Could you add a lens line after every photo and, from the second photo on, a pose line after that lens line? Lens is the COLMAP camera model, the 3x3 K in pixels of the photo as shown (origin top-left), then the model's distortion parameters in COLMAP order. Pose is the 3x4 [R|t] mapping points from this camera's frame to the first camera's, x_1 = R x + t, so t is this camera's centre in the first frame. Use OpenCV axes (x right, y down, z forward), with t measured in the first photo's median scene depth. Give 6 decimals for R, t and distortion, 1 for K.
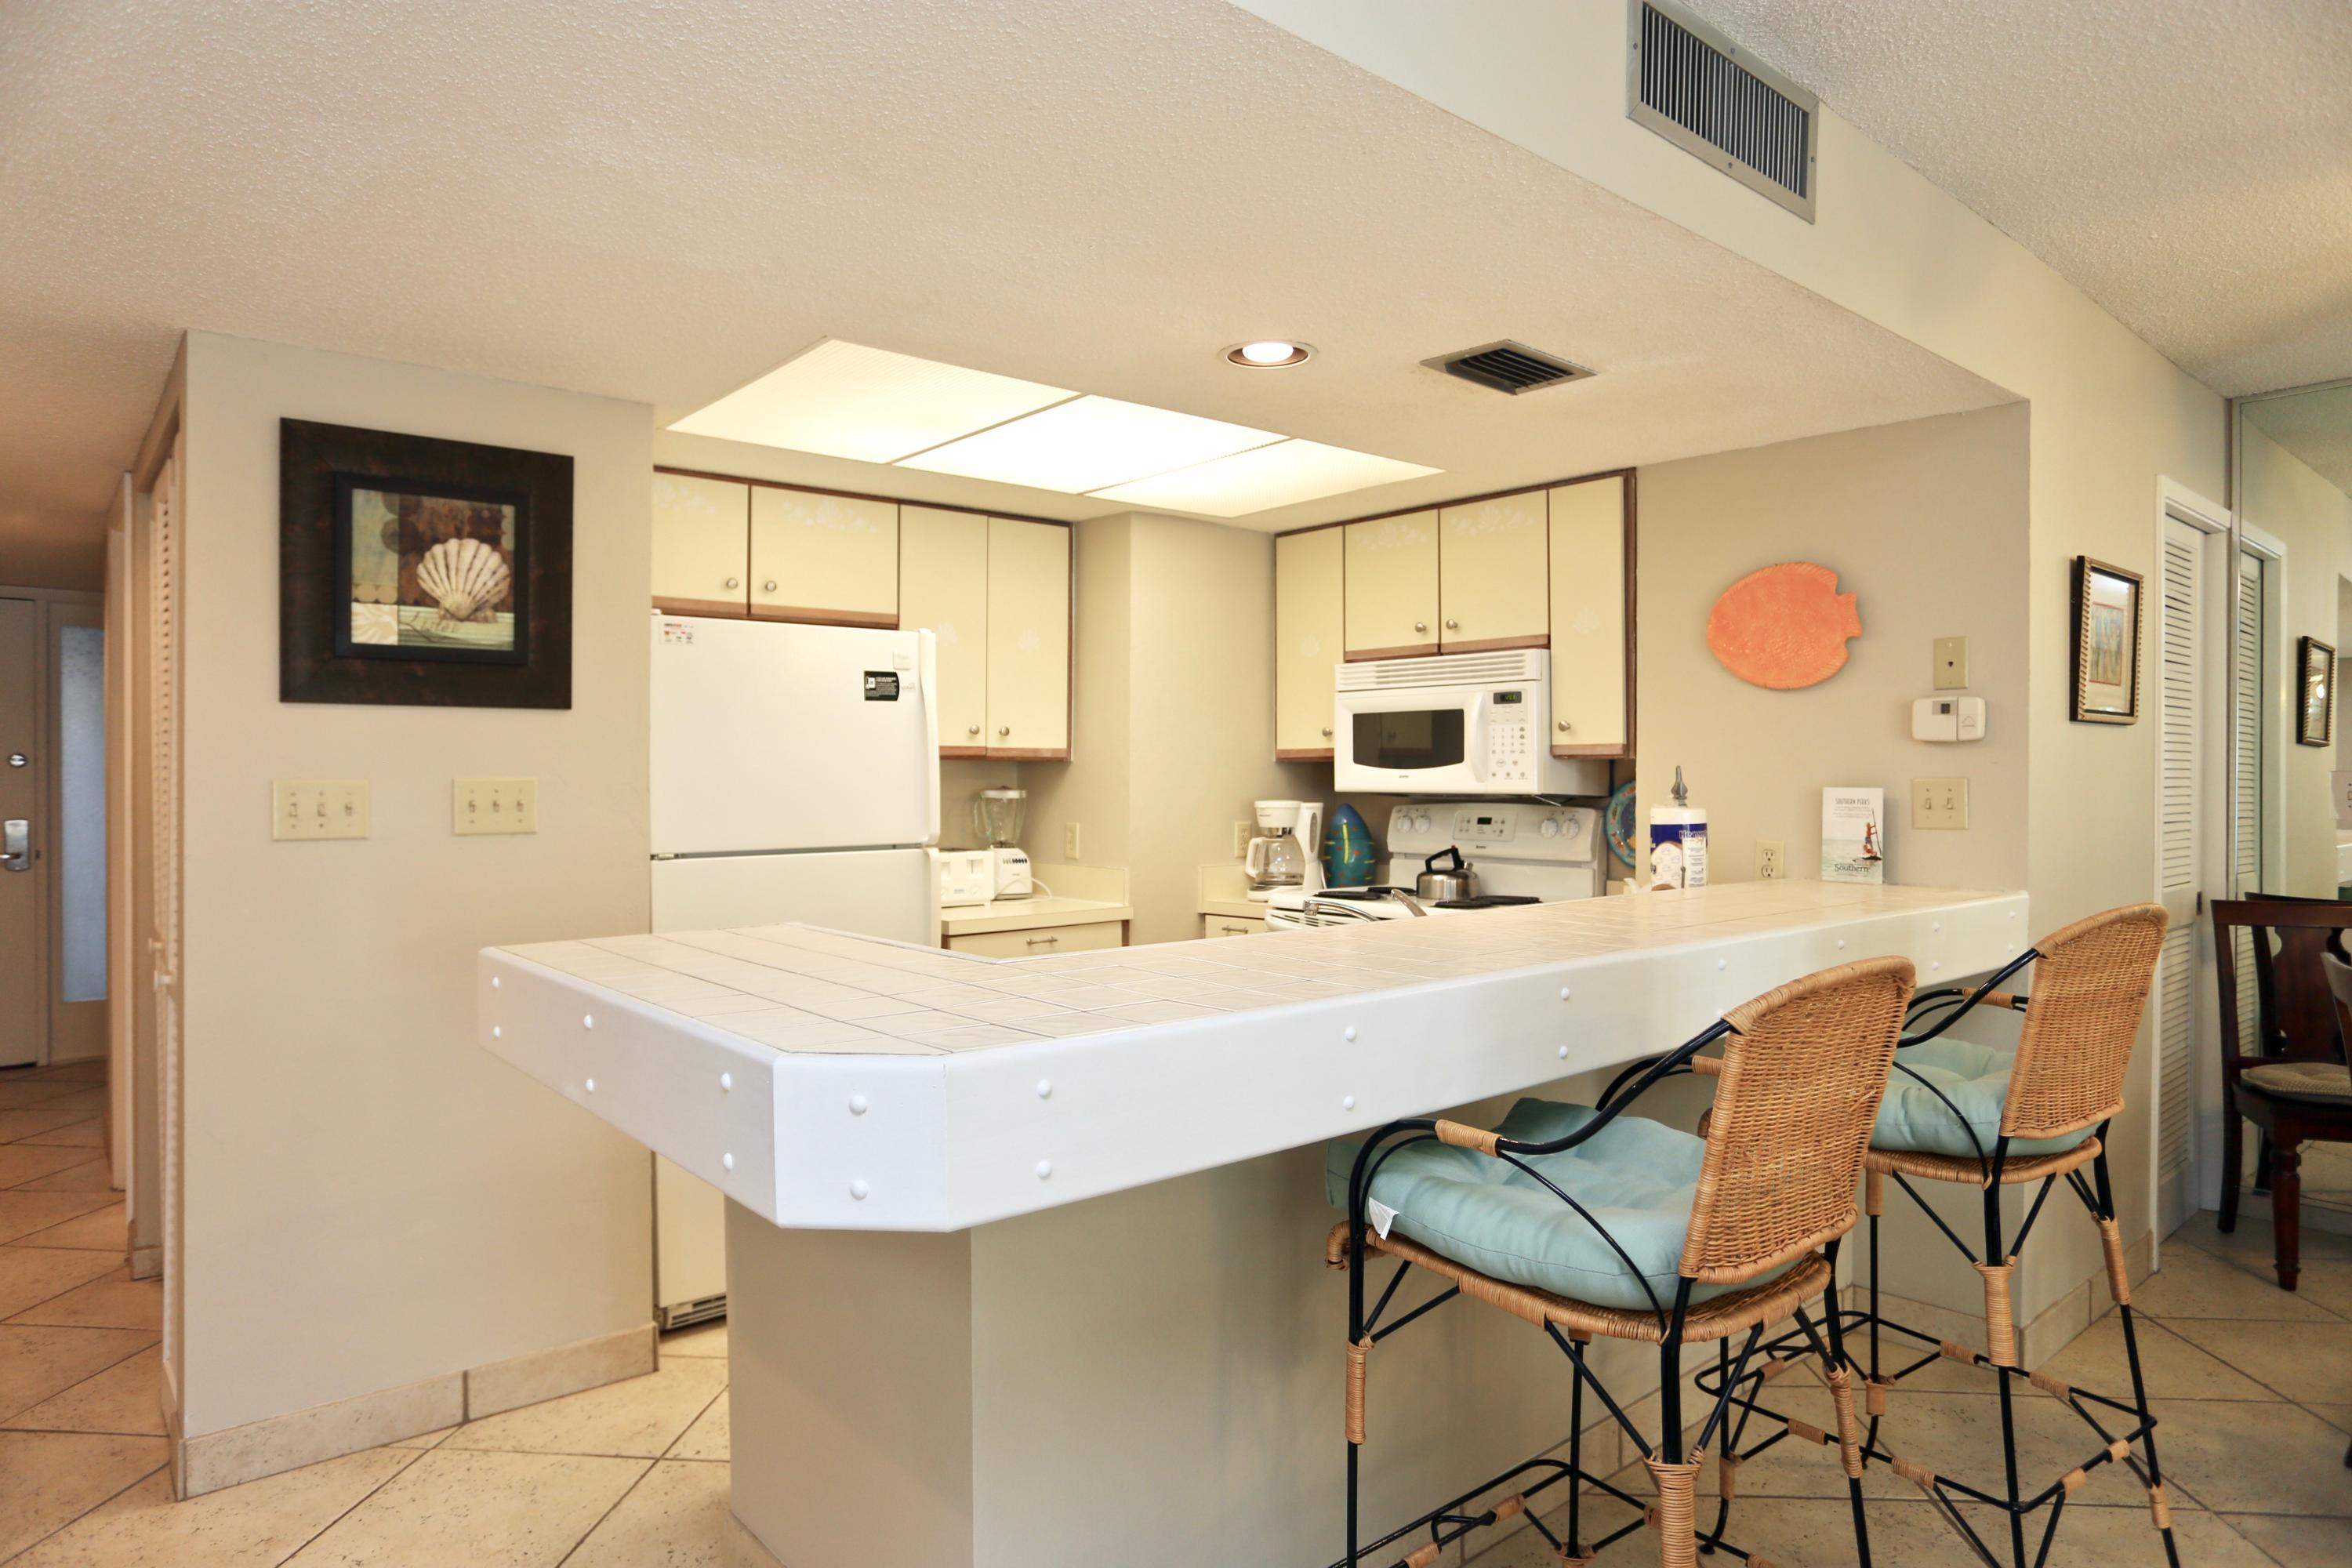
lens RADIAL K [[1378.9, 0, 1183.4], [0, 1378.9, 783.3], [0, 0, 1]] dist [-0.028566, 0.013788]
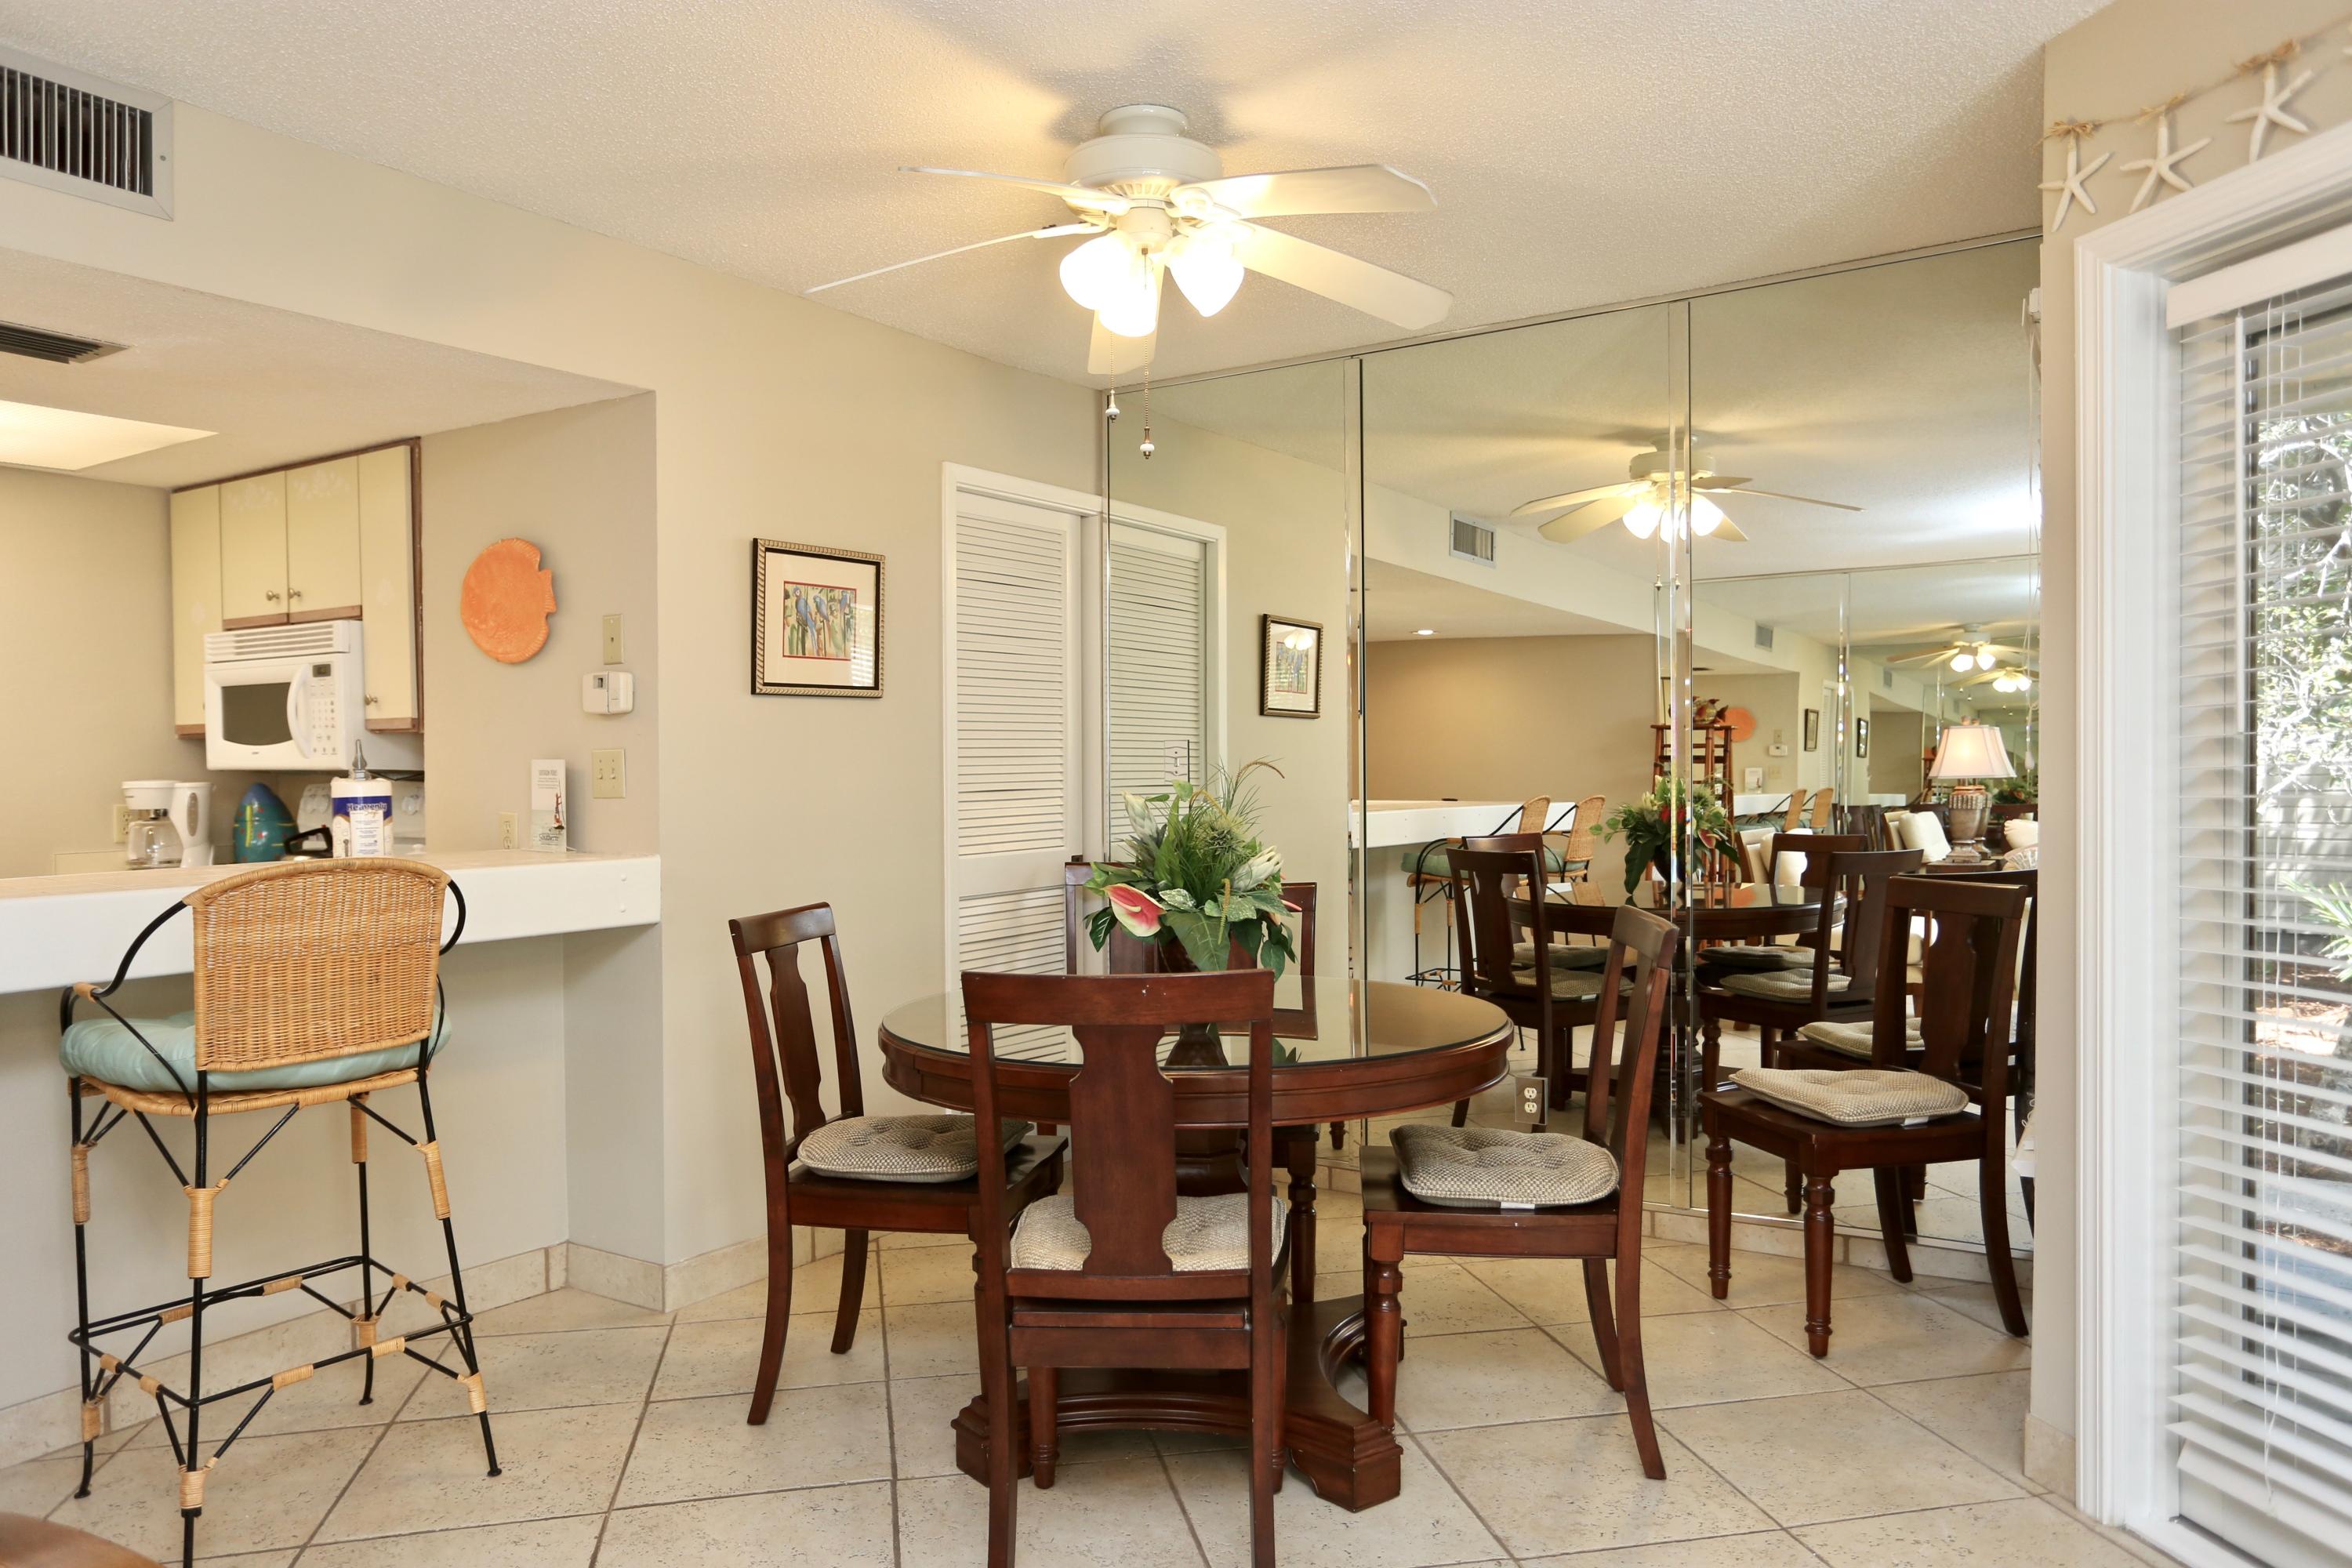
lens RADIAL K [[1569.9, 0, 1153.6], [0, 1569.9, 792.8], [0, 0, 1]] dist [-0.024925, 0.005044]
pose [[0.964223, -0.014611, 0.264688, 0.579077], [0.009699, 0.999756, 0.019854, 0.008696], [-0.264914, -0.016576, 0.964130, -0.237958]]
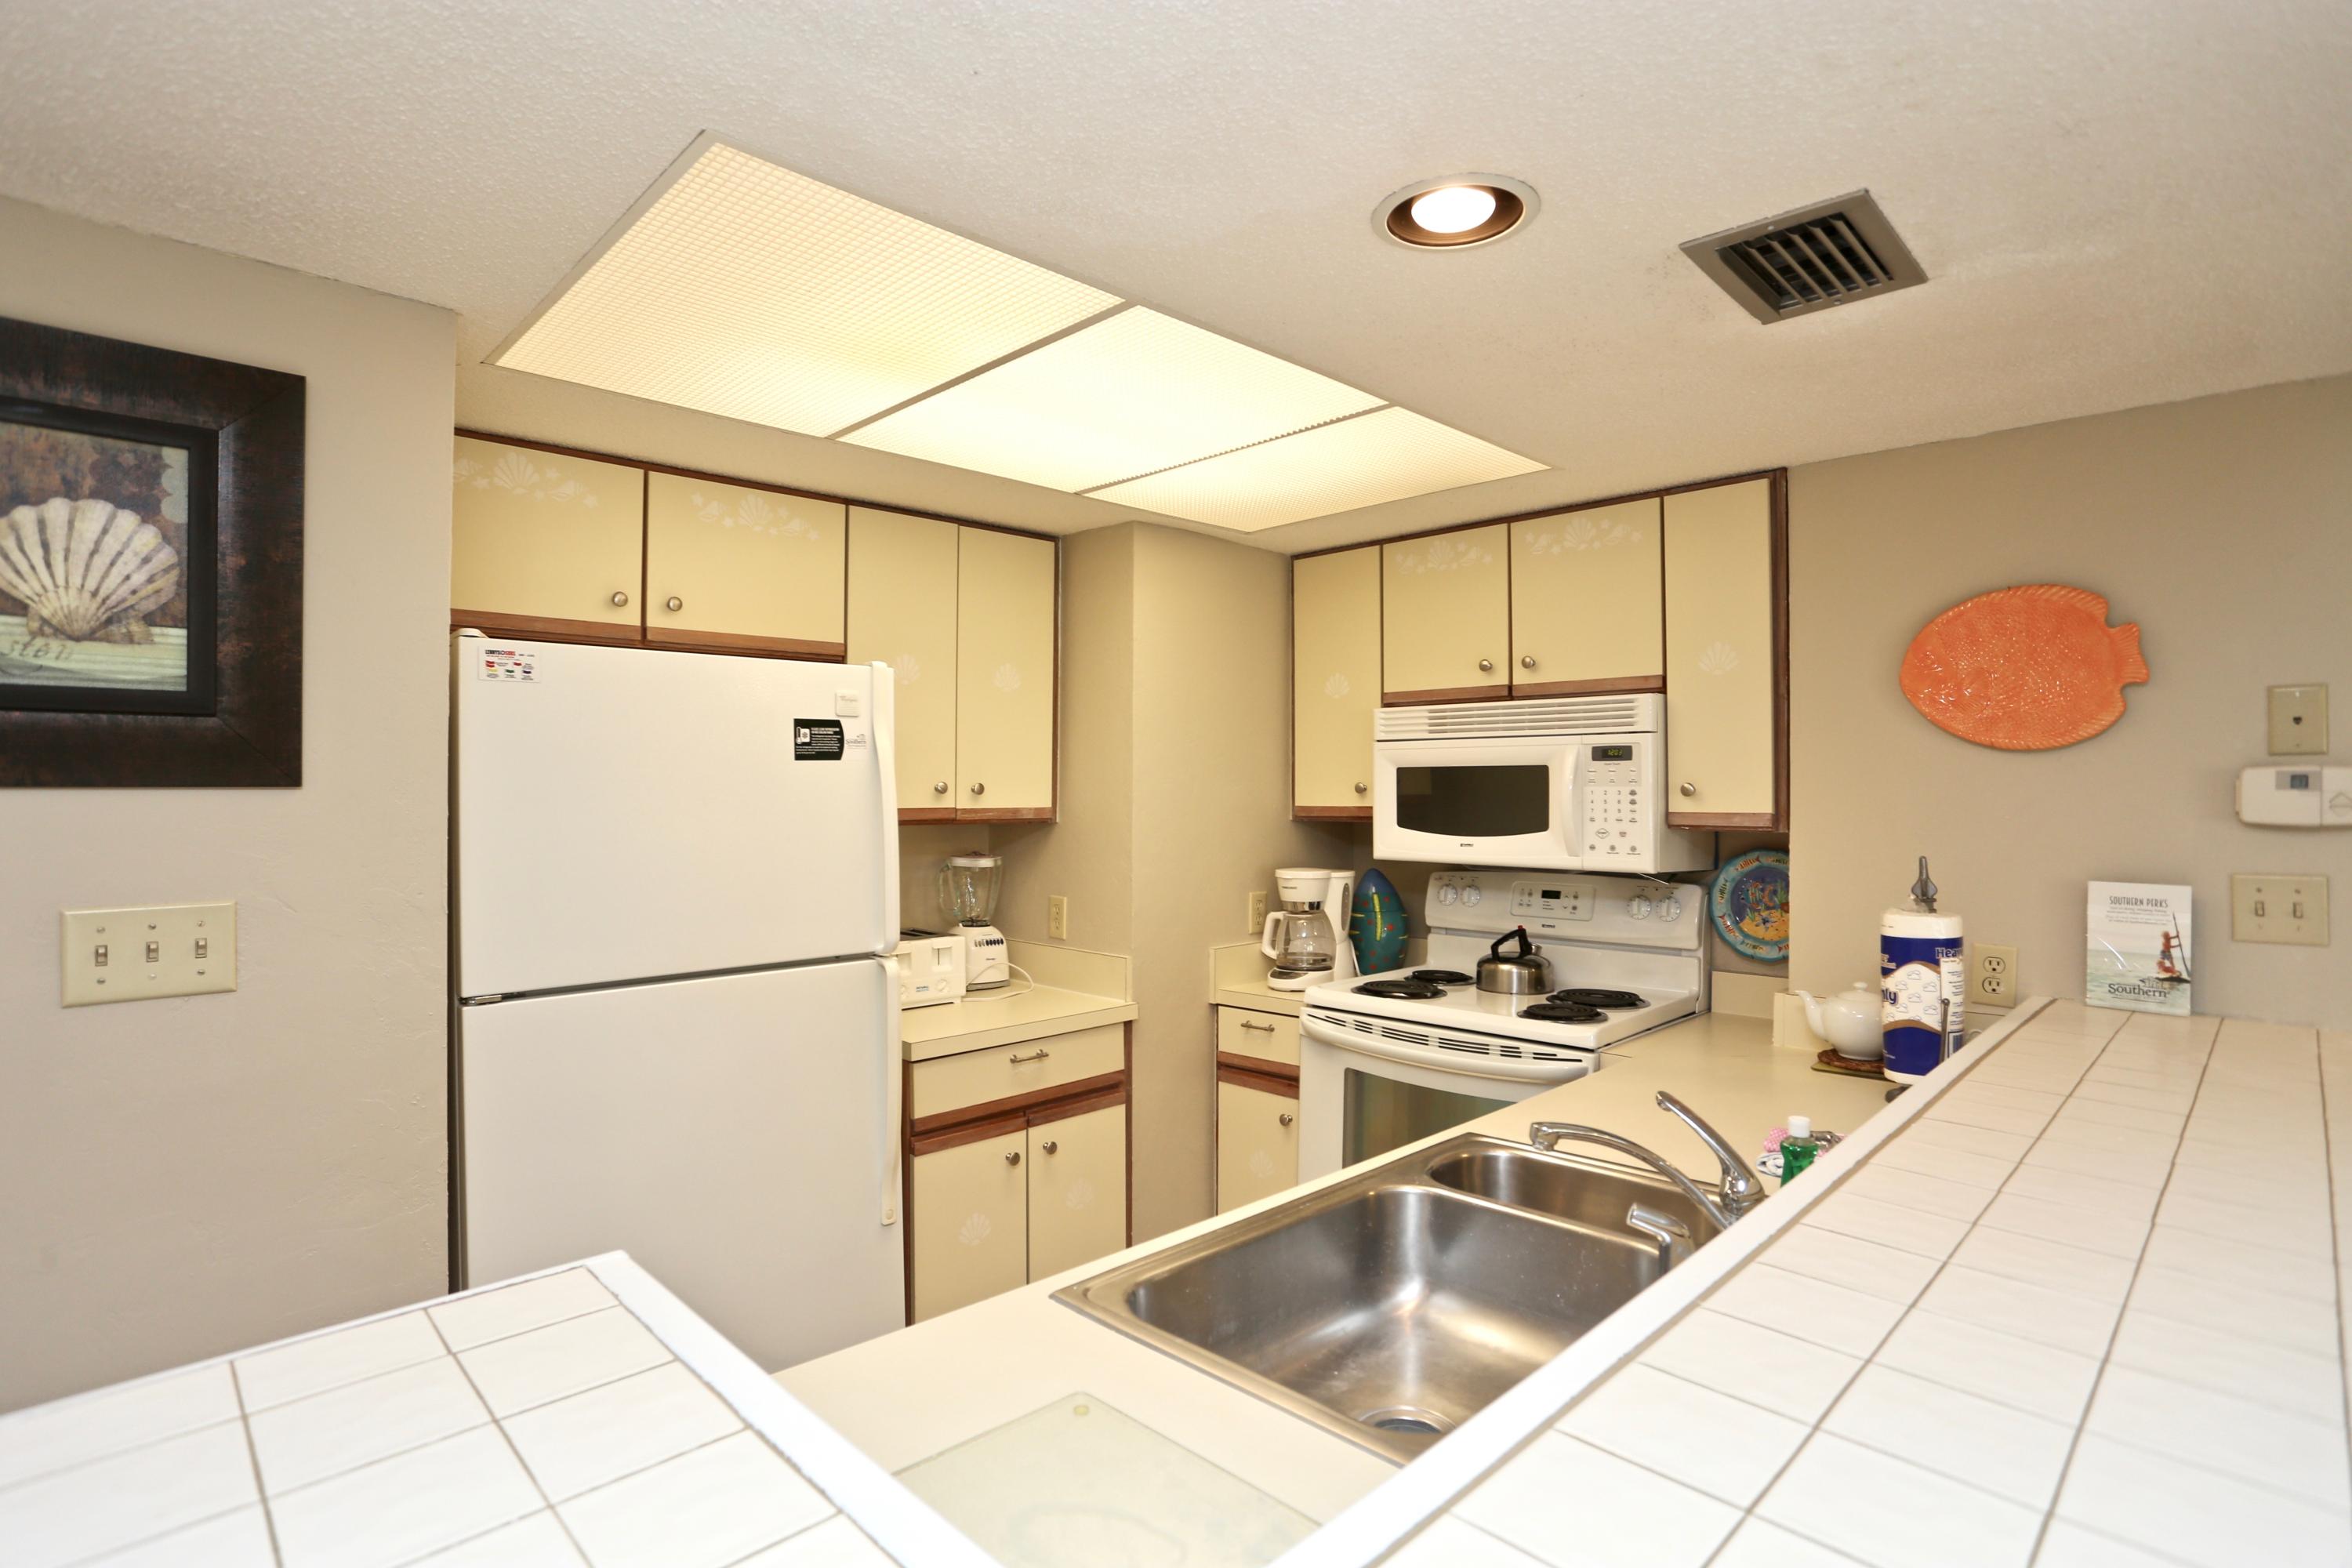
lens RADIAL K [[1151.0, 0, 1177.7], [0, 1151.0, 785.6], [0, 0, 1]] dist [-0.043648, 0.013001]
pose [[0.997698, 0.000654, 0.067807, -0.073739], [-0.000010, 0.999955, -0.009503, -0.041975], [-0.067810, 0.009481, 0.997653, 0.397619]]
